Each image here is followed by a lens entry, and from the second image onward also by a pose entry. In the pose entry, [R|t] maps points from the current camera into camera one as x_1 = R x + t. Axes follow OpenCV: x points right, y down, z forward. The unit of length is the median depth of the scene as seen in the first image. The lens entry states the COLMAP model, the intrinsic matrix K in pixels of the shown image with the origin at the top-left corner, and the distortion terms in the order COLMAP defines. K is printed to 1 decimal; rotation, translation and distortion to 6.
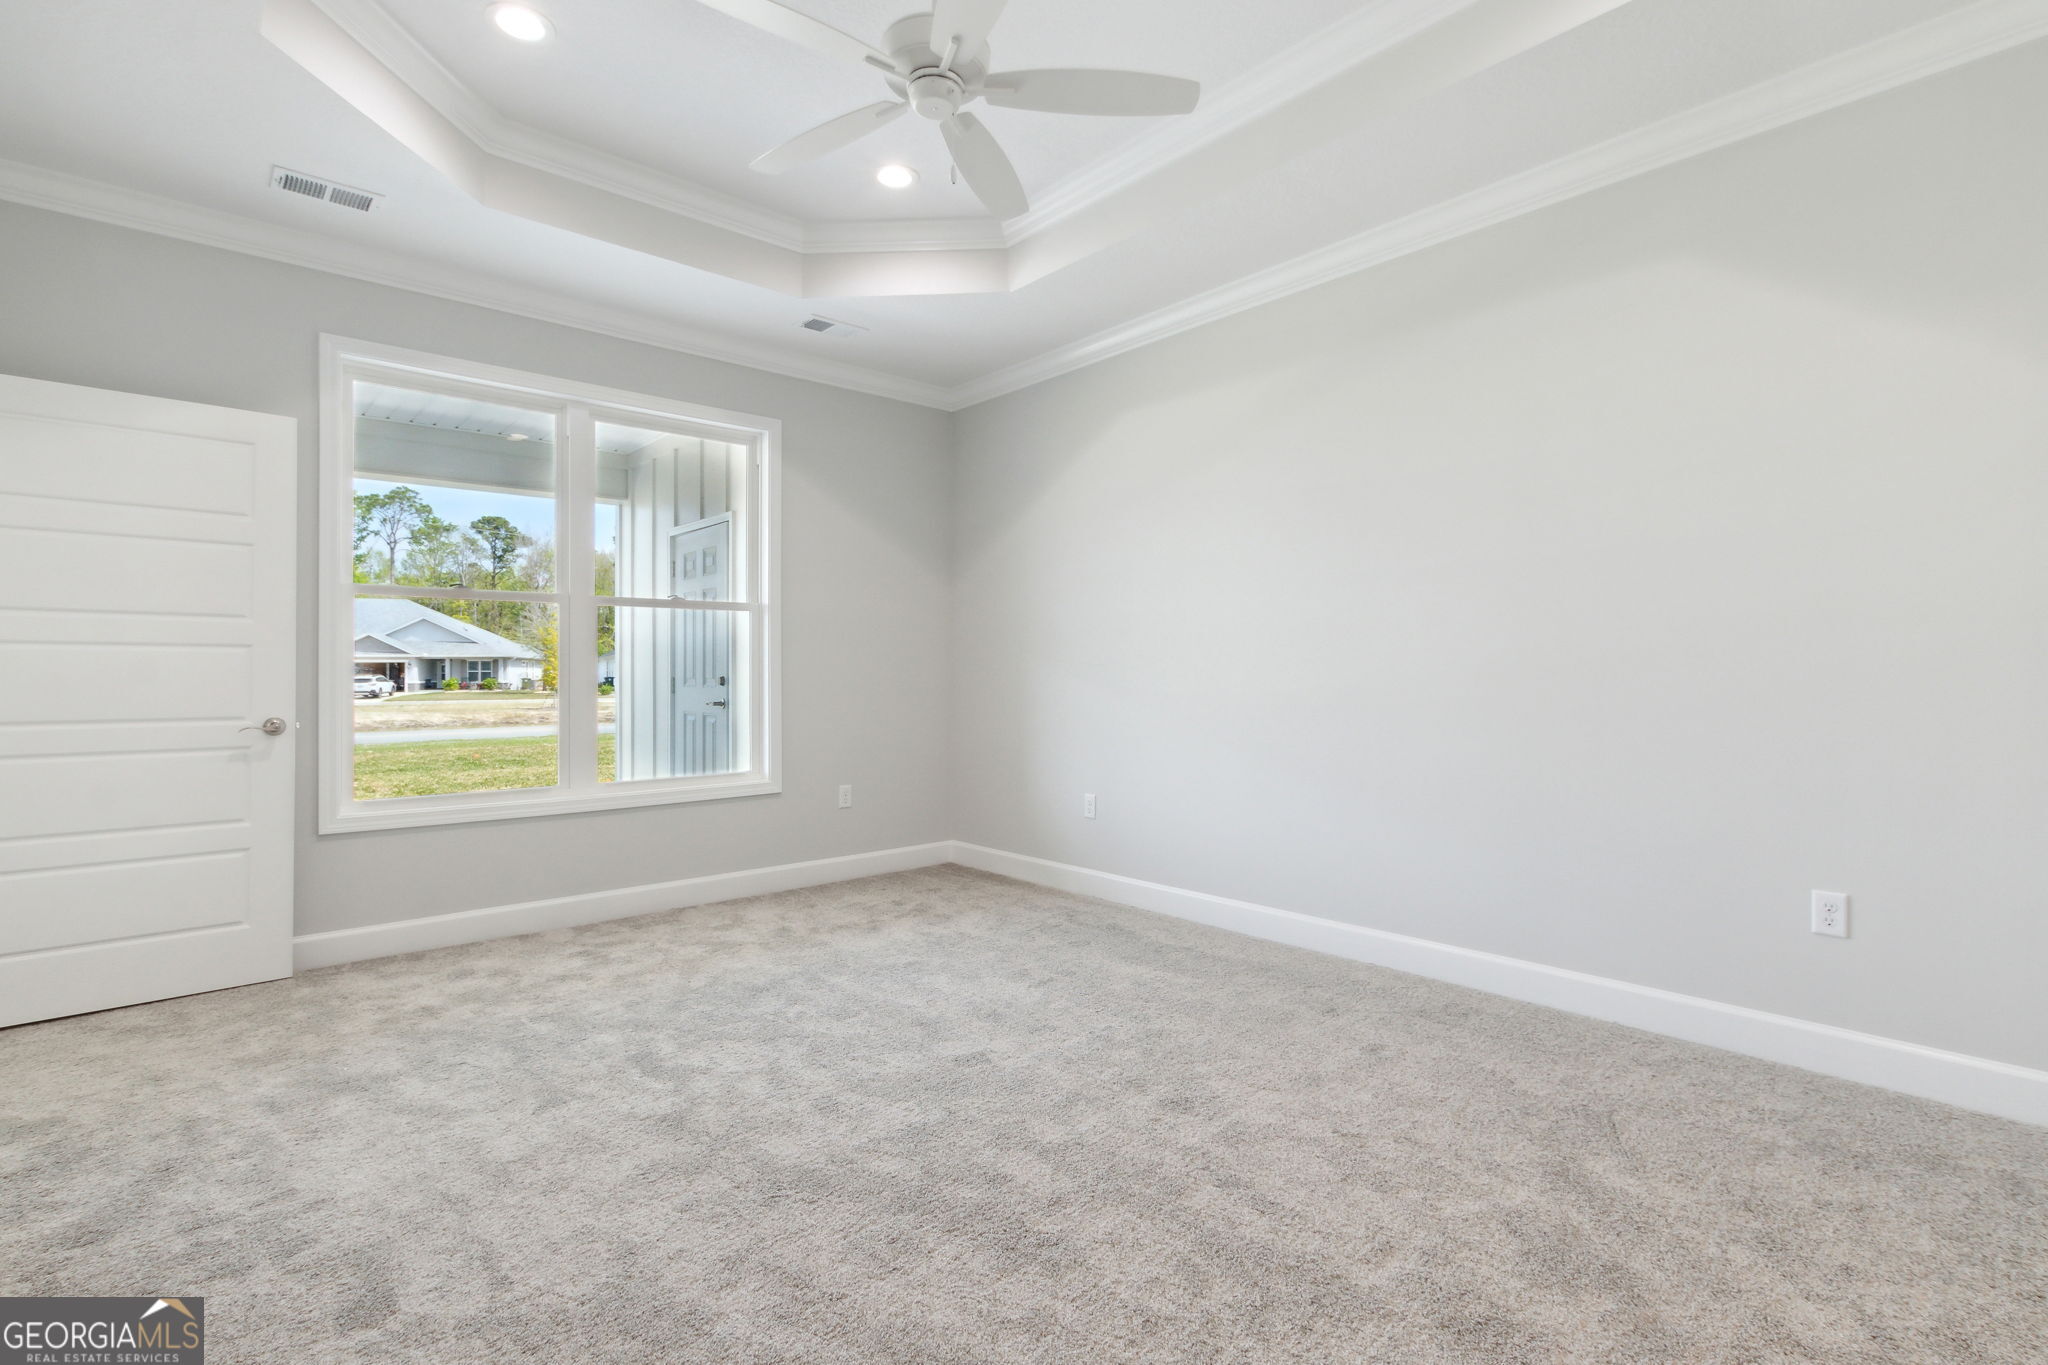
lens RADIAL K [[948.1, 0, 1041.0], [0, 948.1, 676.6], [0, 0, 1]] dist [0.009330, -0.004611]
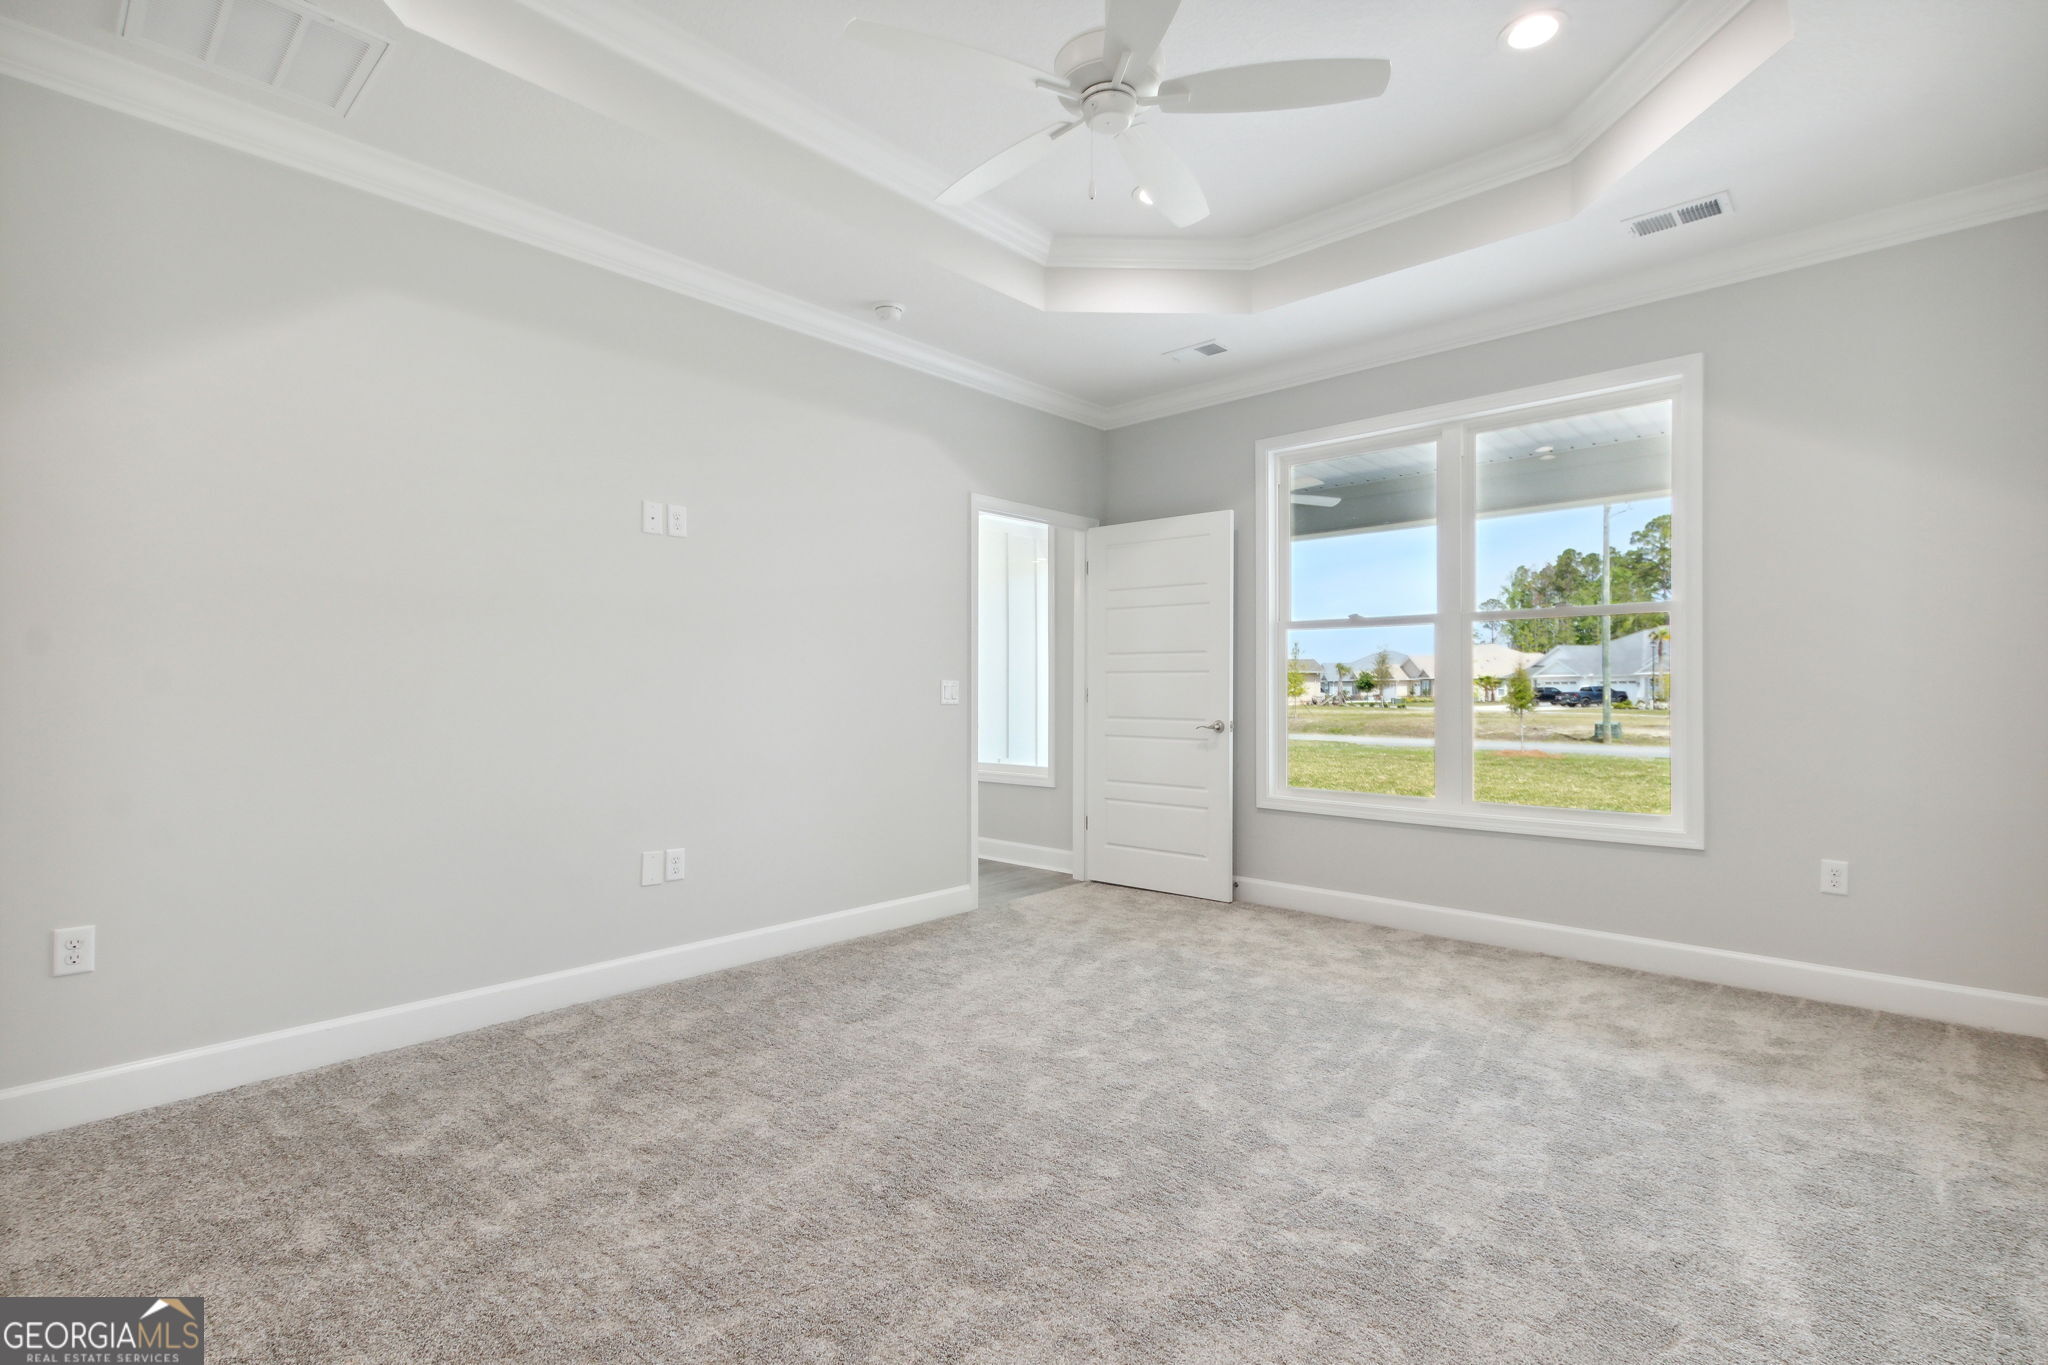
lens RADIAL K [[948.1, 0, 1024.8], [0, 948.1, 684.2], [0, 0, 1]] dist [0.009330, -0.004611]
pose [[0.091331, -0.005471, -0.995806, 0.031474], [-0.002498, 0.999981, -0.005723, -0.000158], [0.995817, 0.003011, 0.091316, 0.029463]]
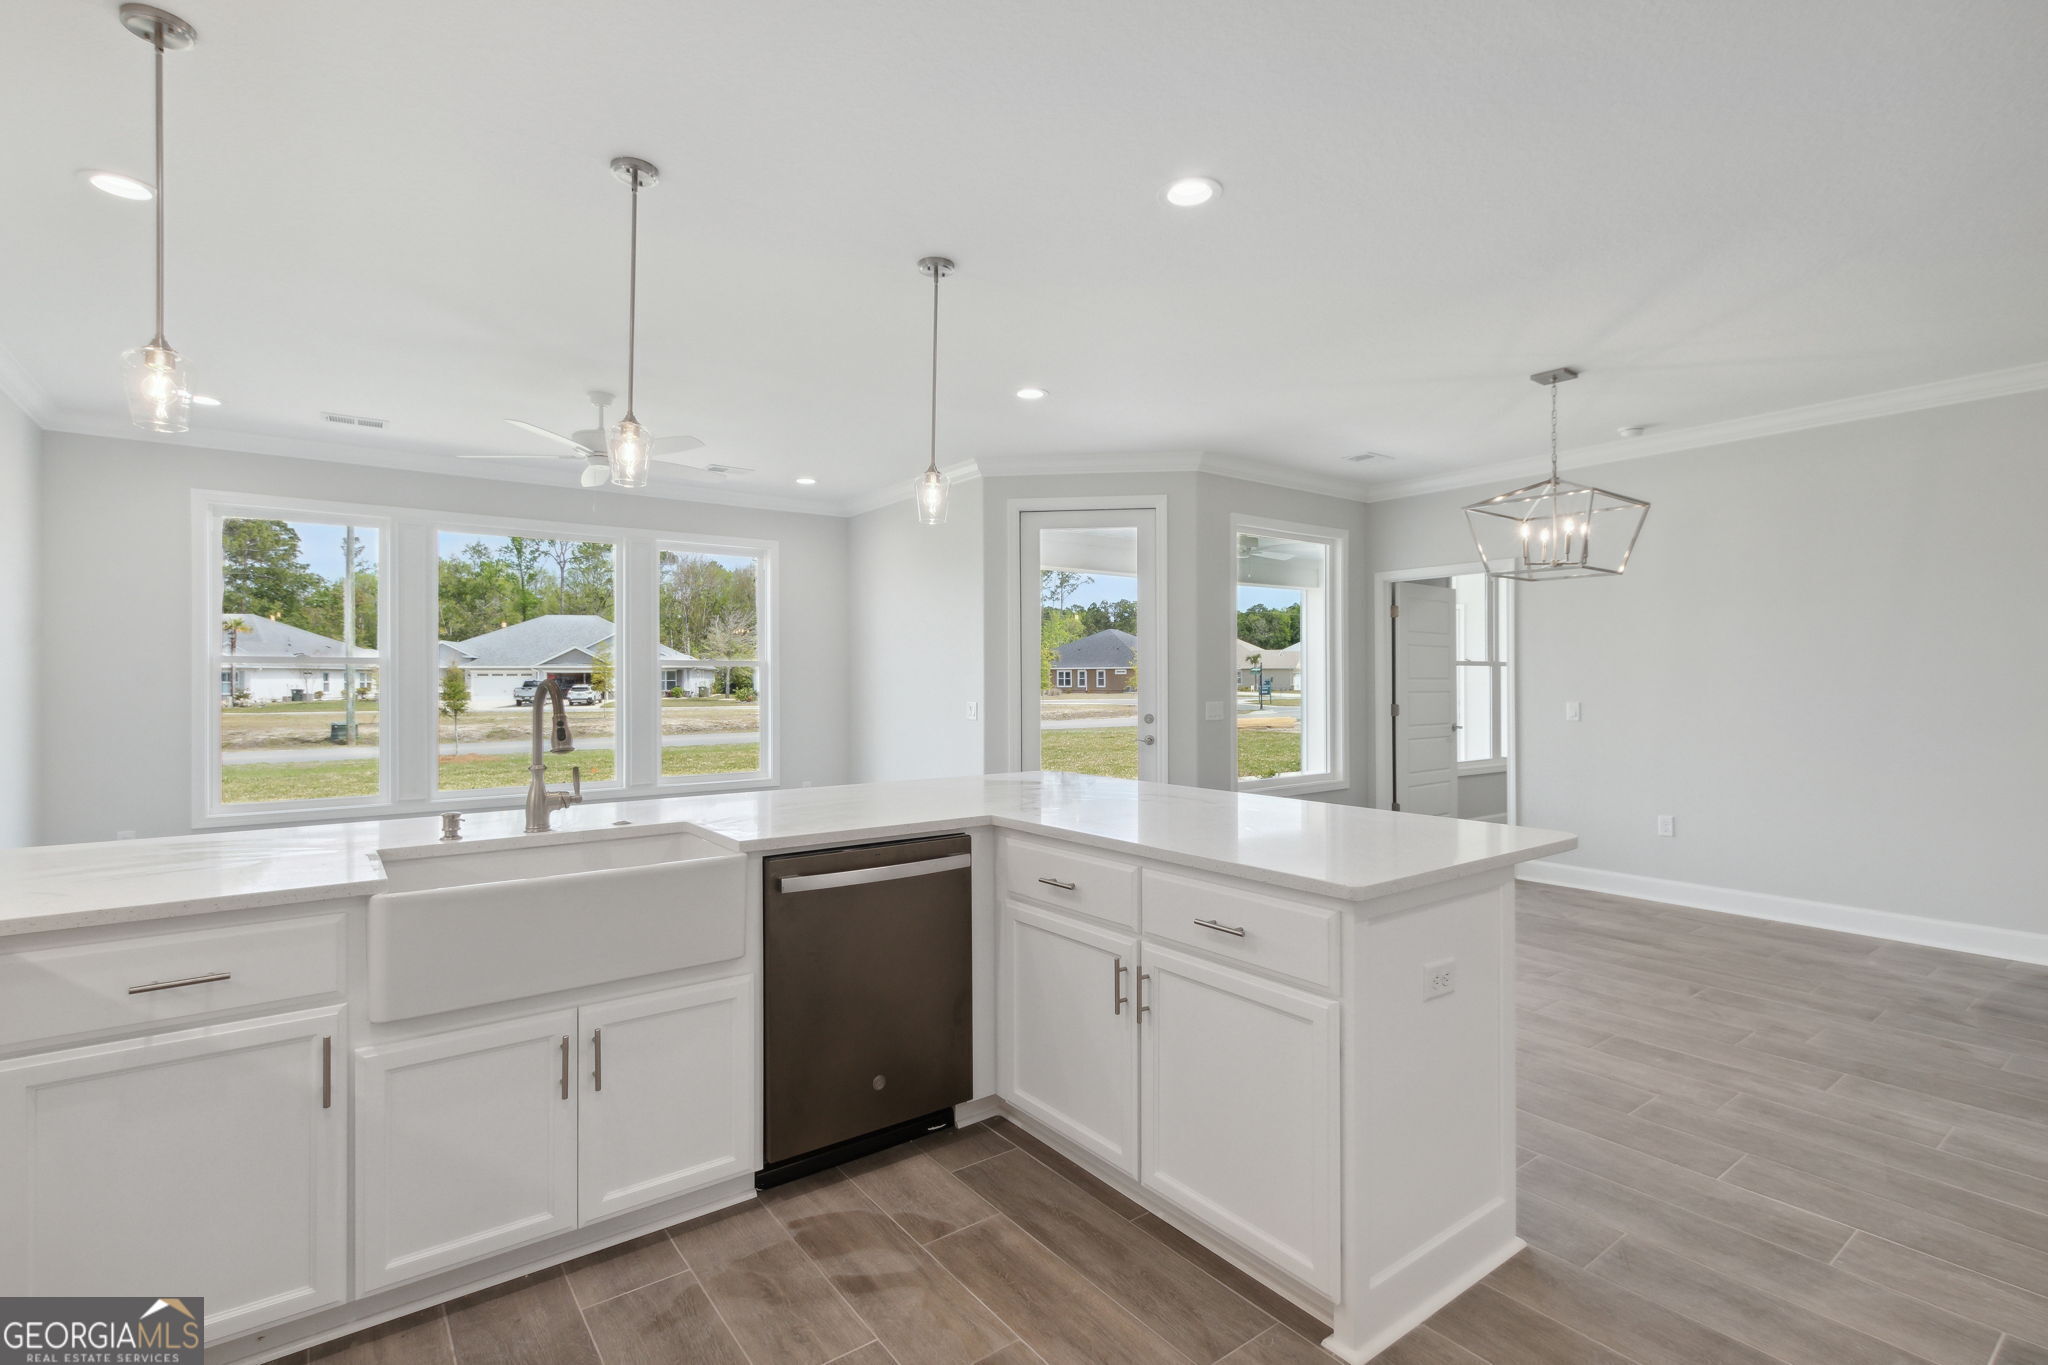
lens RADIAL K [[957.5, 0, 1017.6], [0, 957.5, 683.9], [0, 0, 1]] dist [0.019690, 0.002012]
pose [[0.994275, -0.002435, -0.106825, -0.077685], [0.002671, 0.999994, 0.002062, -0.003158], [0.106820, -0.002335, 0.994276, -0.068844]]
